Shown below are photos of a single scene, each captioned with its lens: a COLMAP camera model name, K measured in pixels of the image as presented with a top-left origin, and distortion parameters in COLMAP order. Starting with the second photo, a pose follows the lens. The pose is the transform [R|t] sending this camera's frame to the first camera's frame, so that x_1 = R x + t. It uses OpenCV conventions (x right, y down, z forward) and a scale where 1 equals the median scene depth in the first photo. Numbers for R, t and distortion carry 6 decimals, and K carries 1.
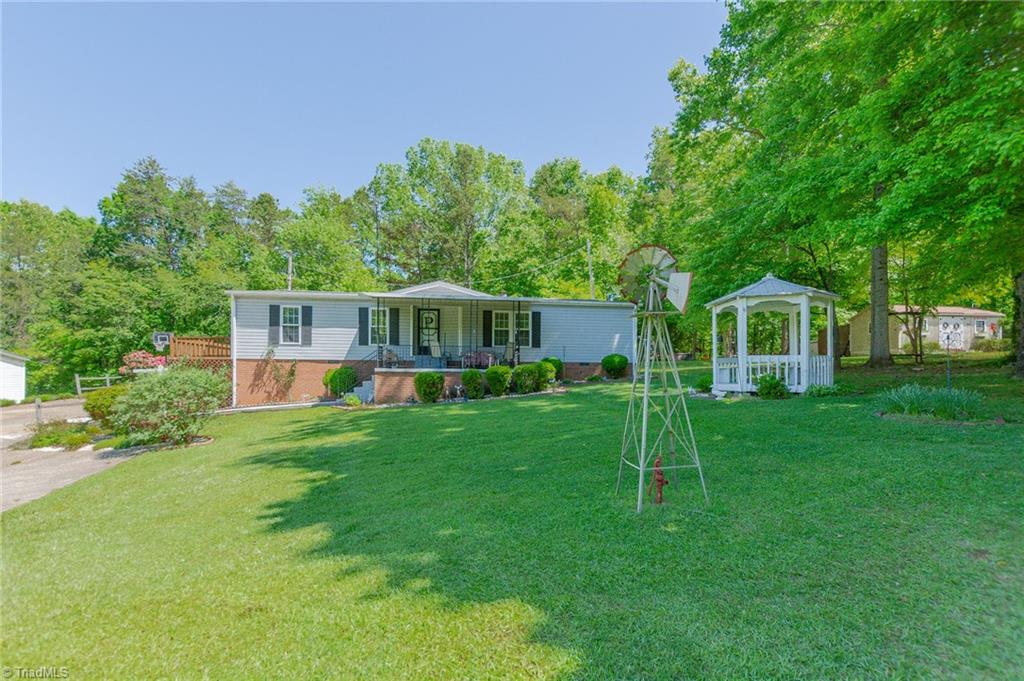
lens RADIAL K [[450.8, 0, 507.9], [0, 450.8, 367.2], [0, 0, 1]] dist [0.000994, 0.000410]
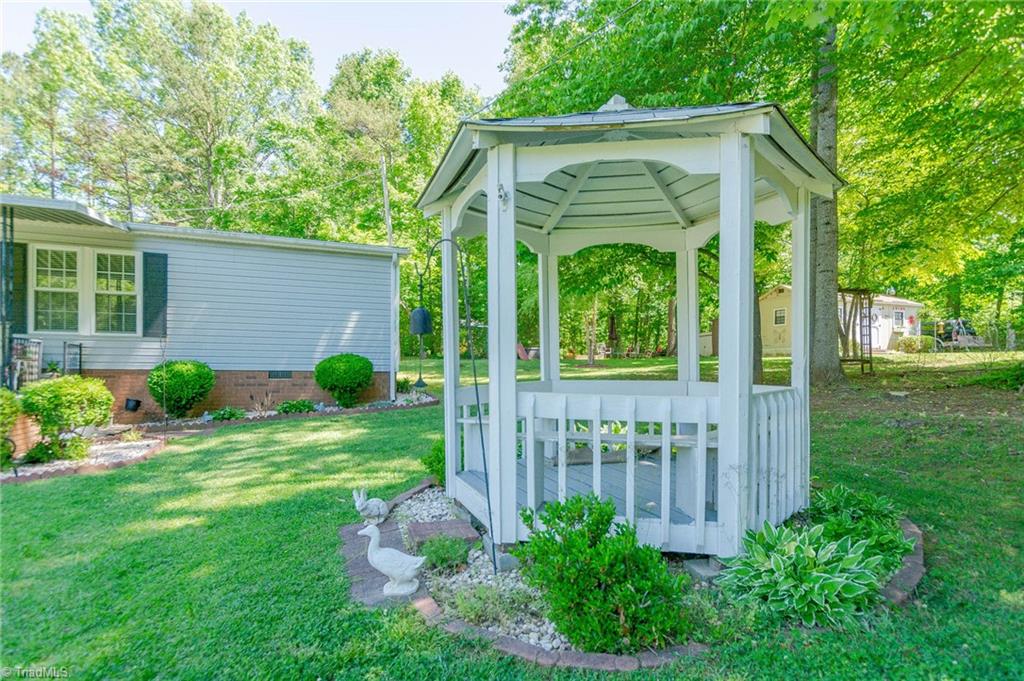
lens RADIAL K [[561.3, 0, 502.7], [0, 561.3, 360.9], [0, 0, 1]] dist [-0.005126, -0.000939]
pose [[0.967402, 0.008090, 0.253116, 0.249249], [-0.008738, 0.999961, 0.001438, -0.023781], [-0.253094, -0.003603, 0.967435, 0.398921]]
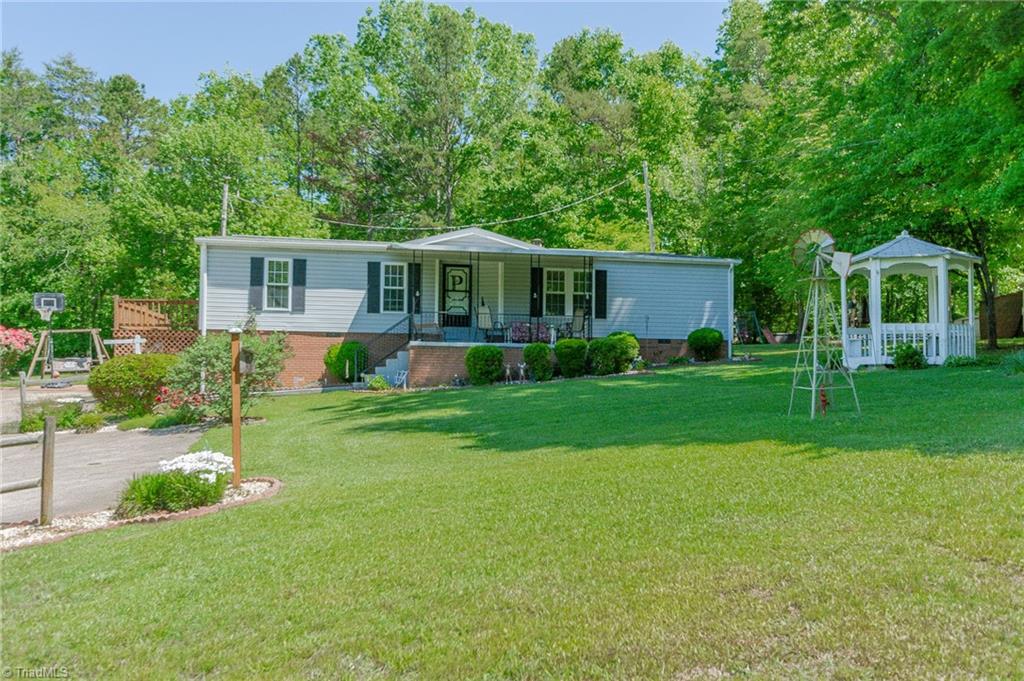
lens RADIAL K [[800.4, 0, 500.6], [0, 800.4, 335.7], [0, 0, 1]] dist [-0.002126, -0.011254]
pose [[0.998735, 0.006925, 0.049797, -0.166881], [-0.005186, 0.999375, -0.034959, 0.031699], [-0.050008, 0.034656, 0.998147, -0.299962]]
